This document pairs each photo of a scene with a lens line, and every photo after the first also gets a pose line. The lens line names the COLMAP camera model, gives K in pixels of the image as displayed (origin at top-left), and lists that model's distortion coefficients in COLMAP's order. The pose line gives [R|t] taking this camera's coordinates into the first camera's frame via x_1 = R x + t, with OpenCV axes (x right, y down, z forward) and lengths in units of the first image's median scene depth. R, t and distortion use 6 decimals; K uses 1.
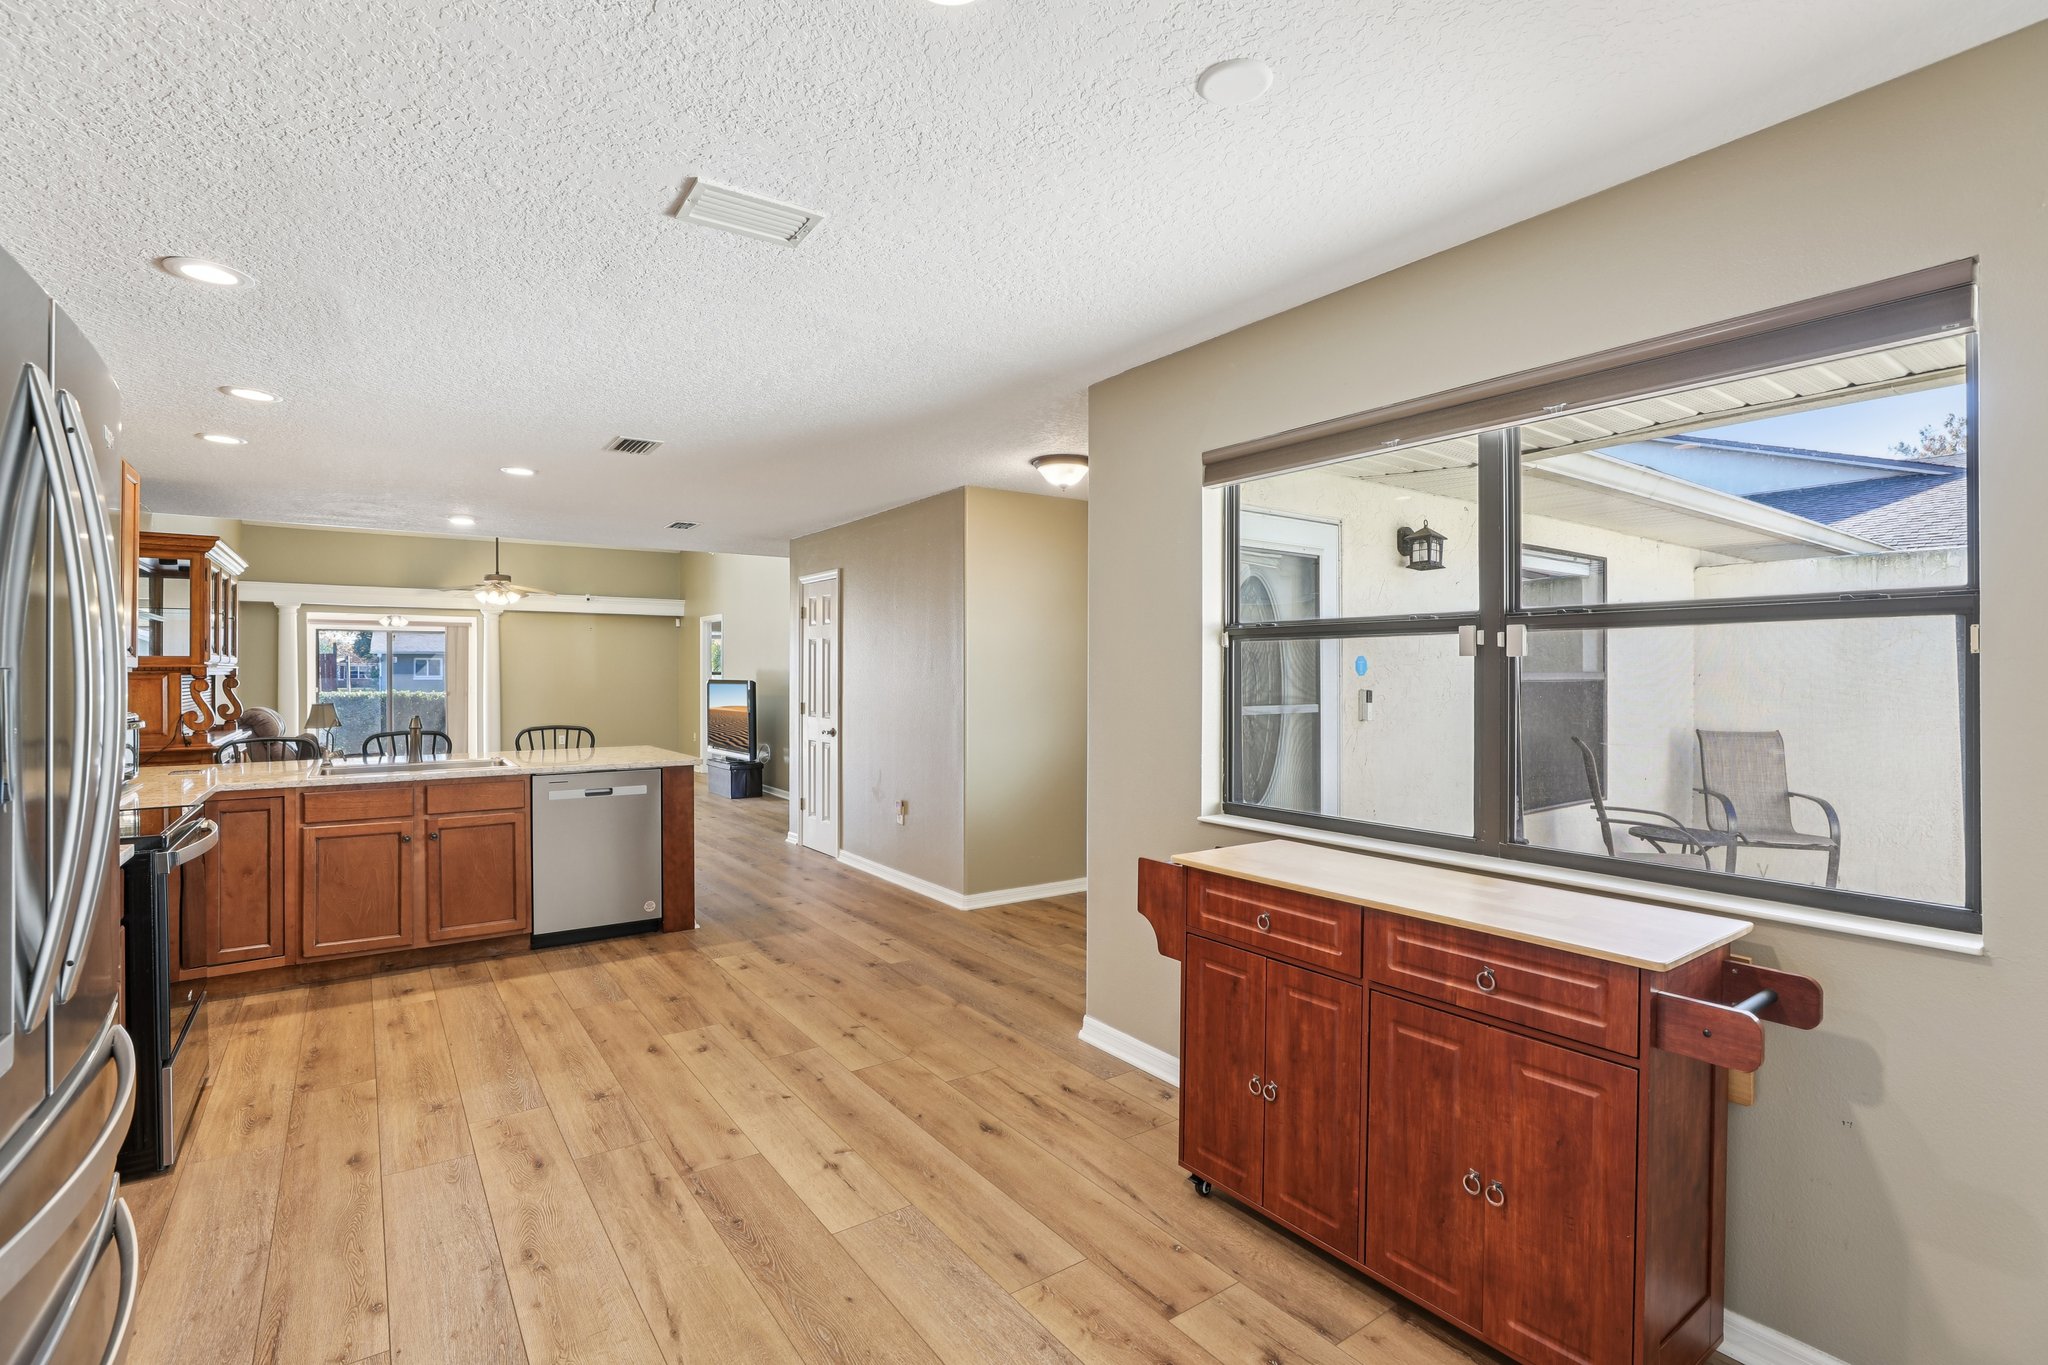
lens RADIAL K [[939.5, 0, 1022.2], [0, 939.5, 670.0], [0, 0, 1]] dist [-0.039734, 0.012892]
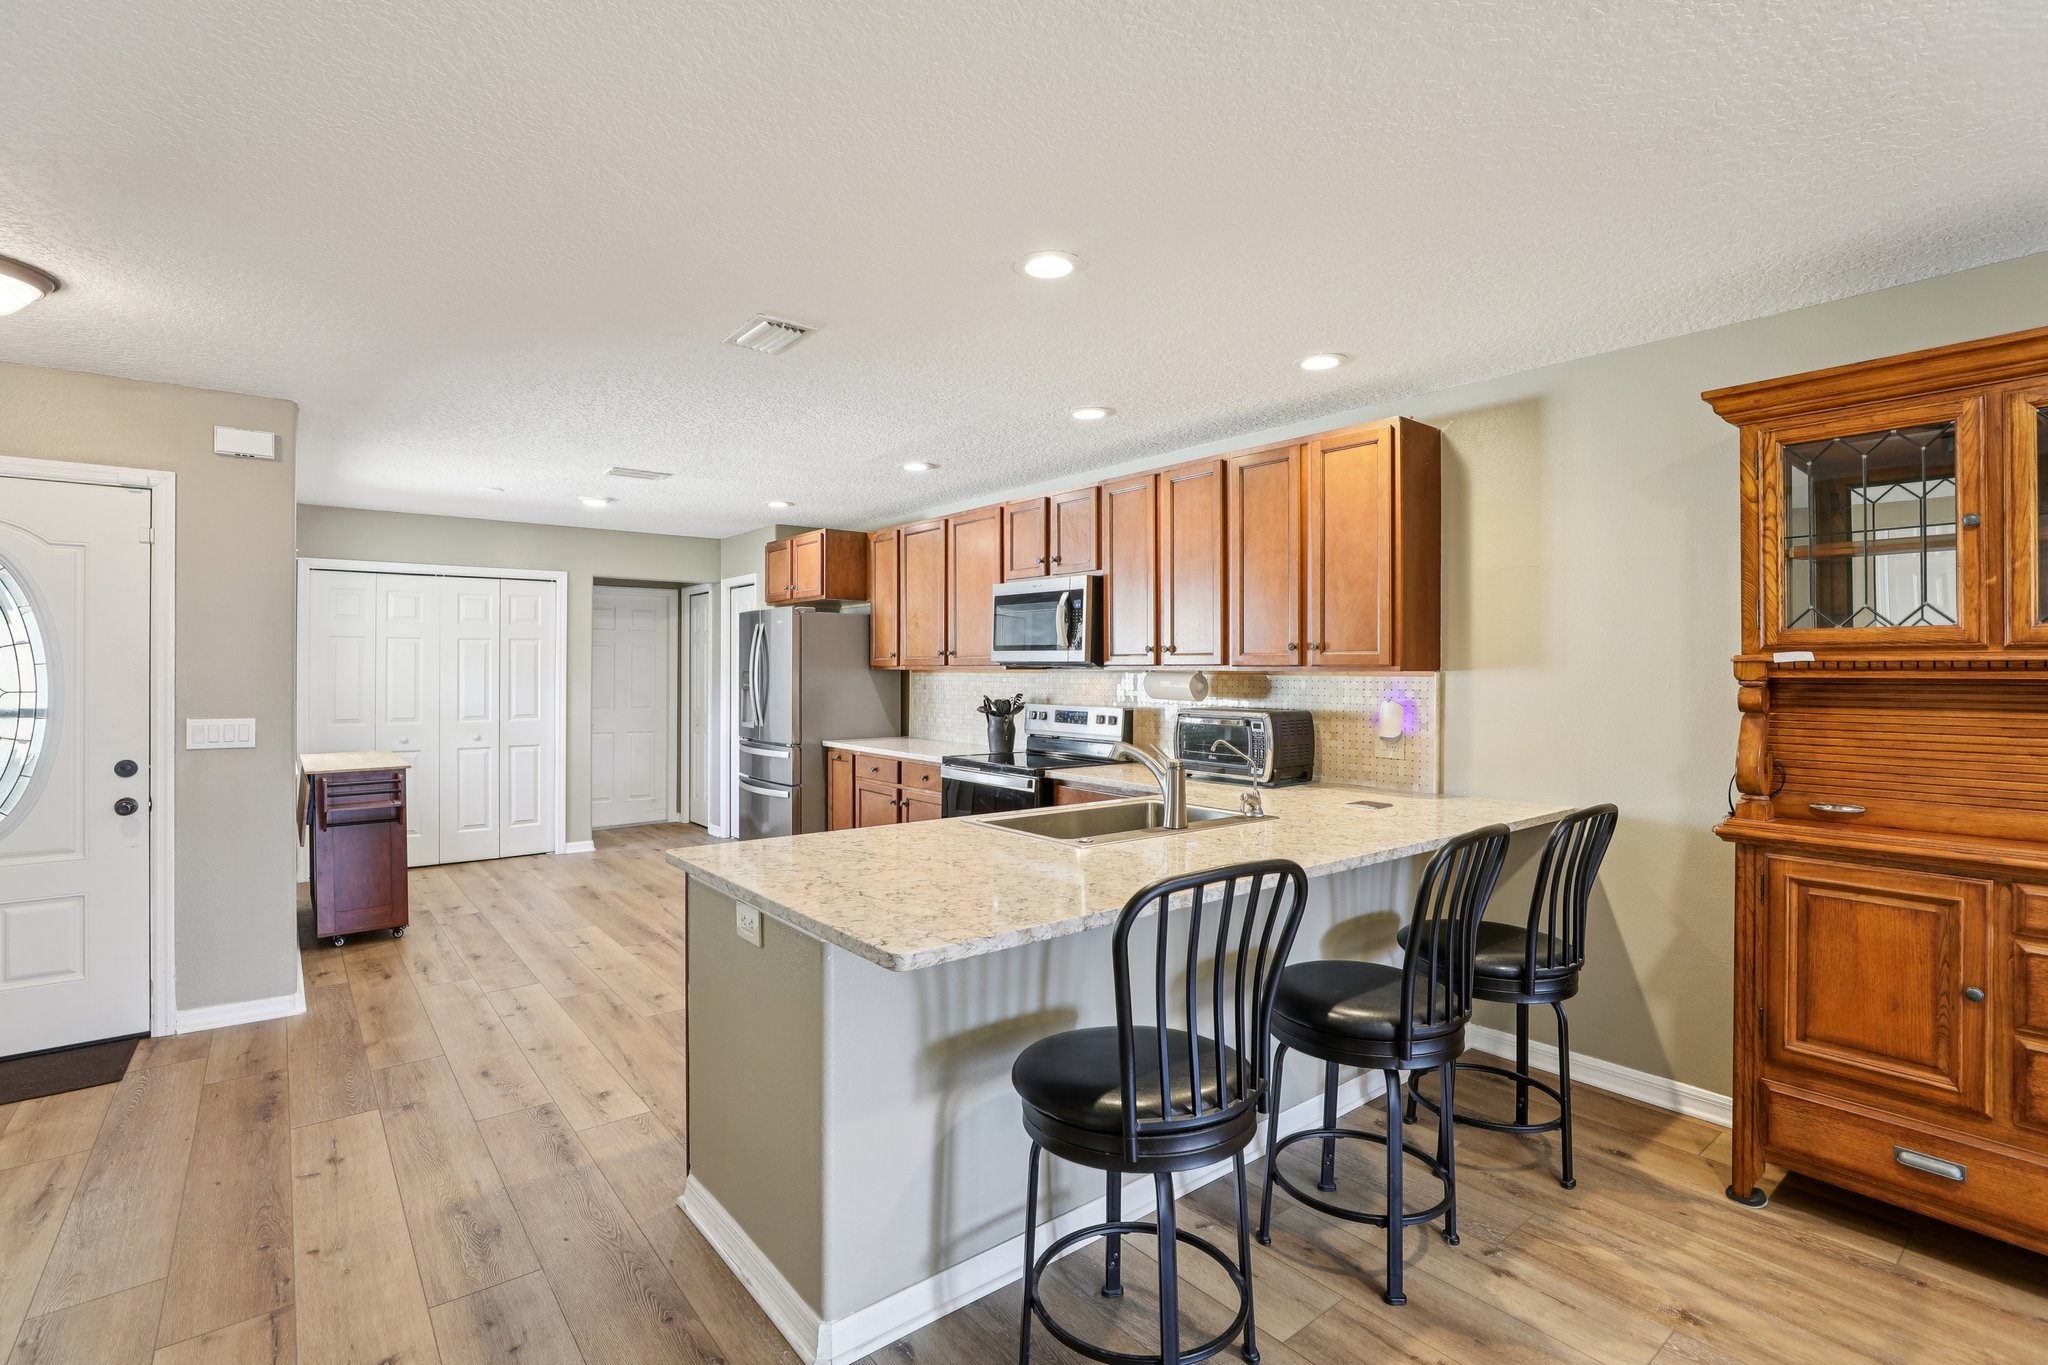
lens RADIAL K [[939.5, 0, 1022.2], [0, 939.5, 670.0], [0, 0, 1]] dist [-0.039734, 0.012892]
pose [[-0.998412, -0.000840, -0.056332, -0.545724], [-0.000676, 0.999995, -0.002931, 0.003019], [0.056334, -0.002888, -0.998408, 1.632722]]
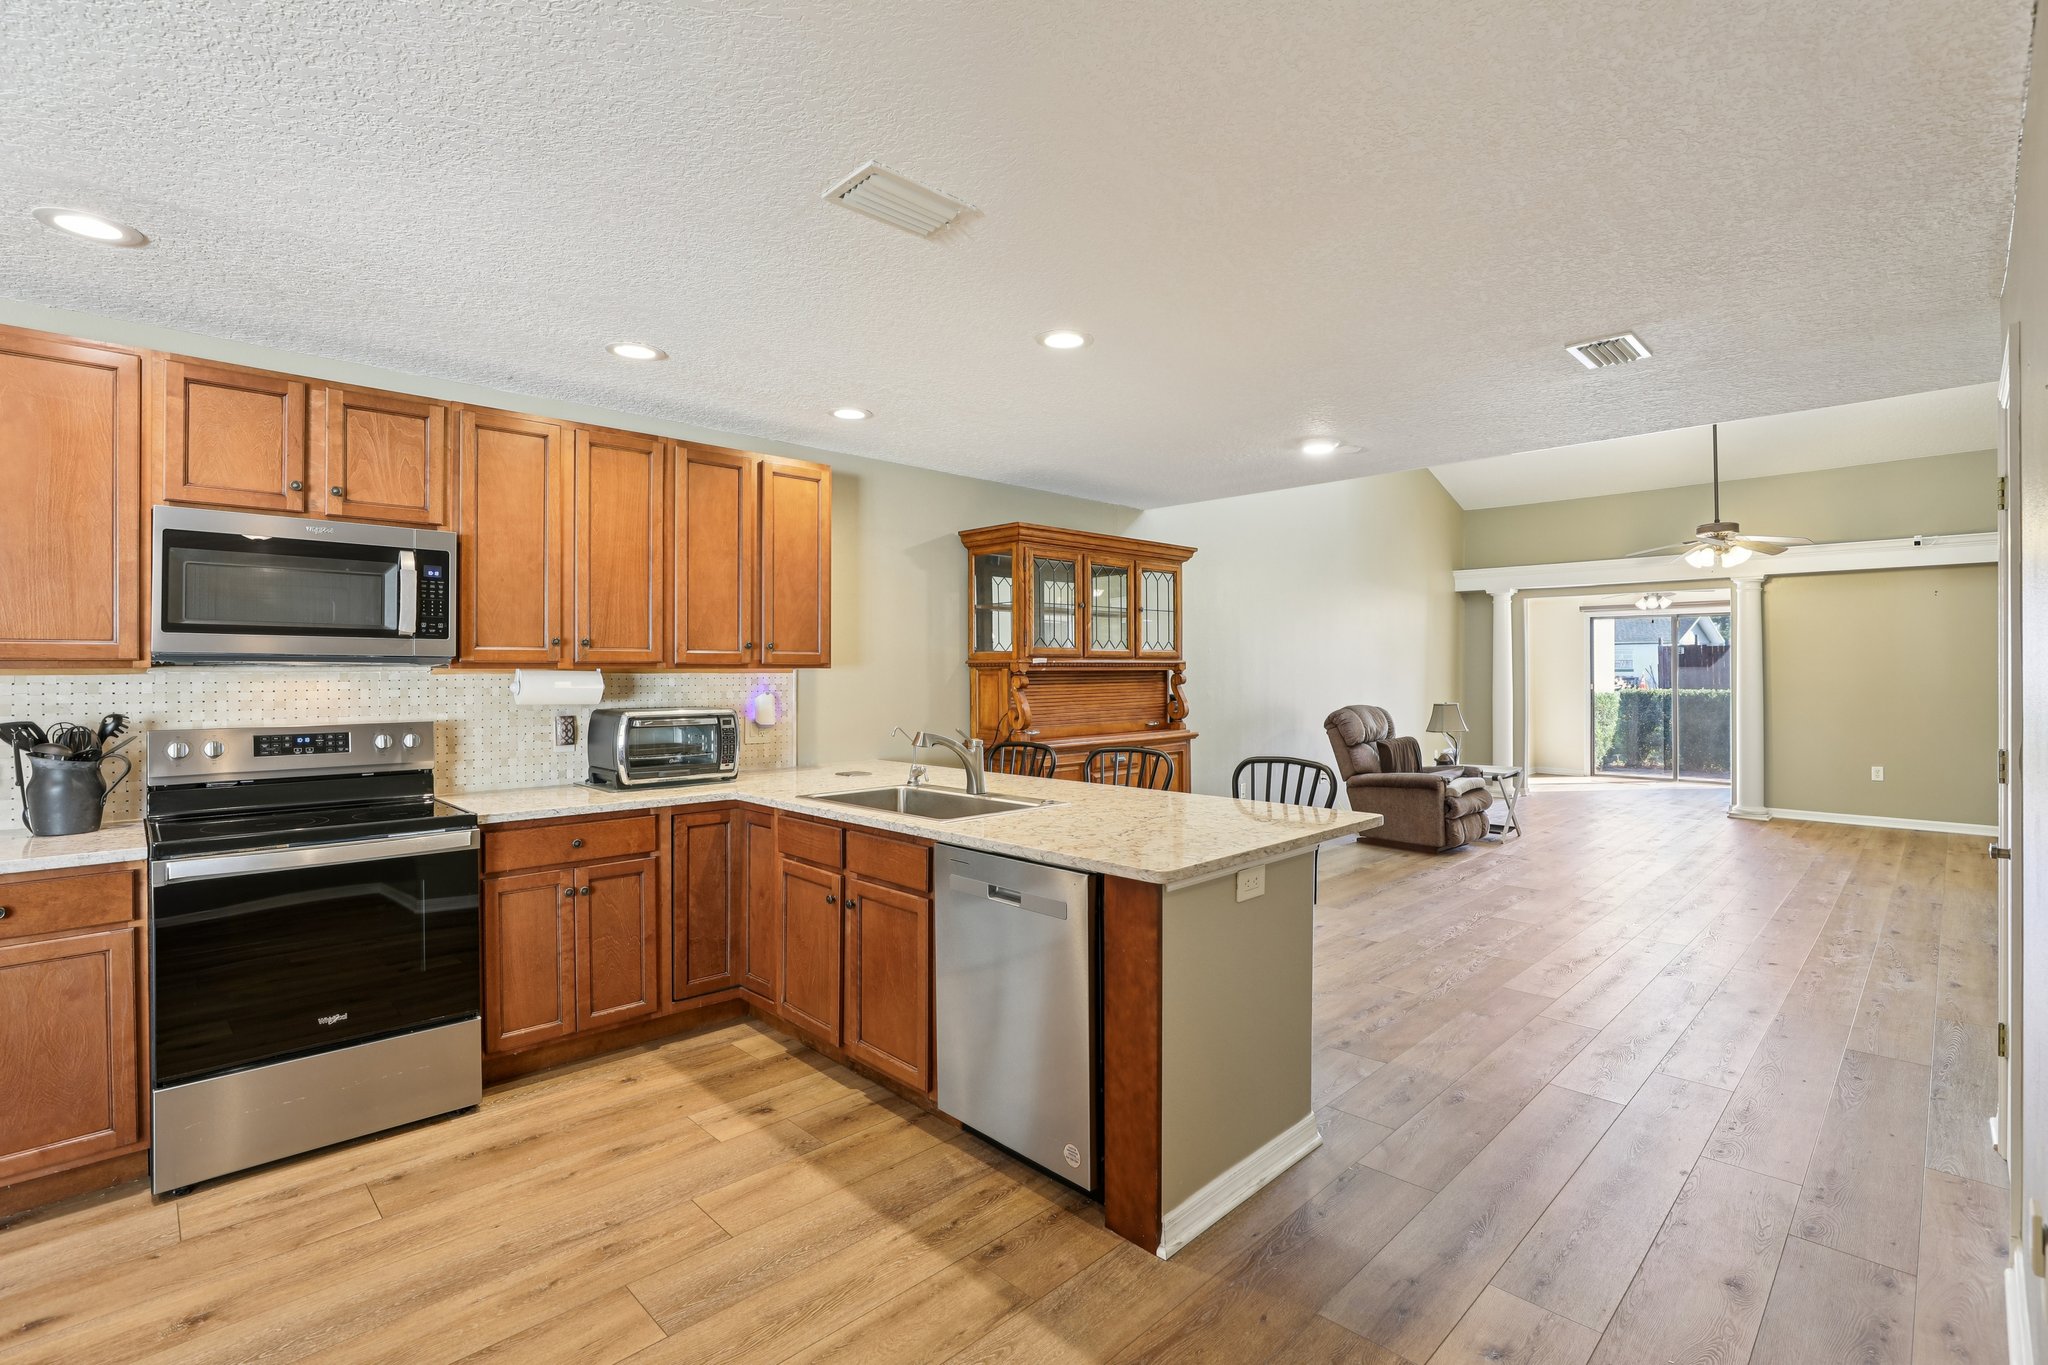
lens RADIAL K [[939.5, 0, 1022.2], [0, 939.5, 670.0], [0, 0, 1]] dist [-0.039734, 0.012892]
pose [[0.154393, 0.000335, -0.988010, 0.072911], [0.006296, 0.999979, 0.001323, 0.003315], [0.987990, -0.006425, 0.154387, 0.955691]]
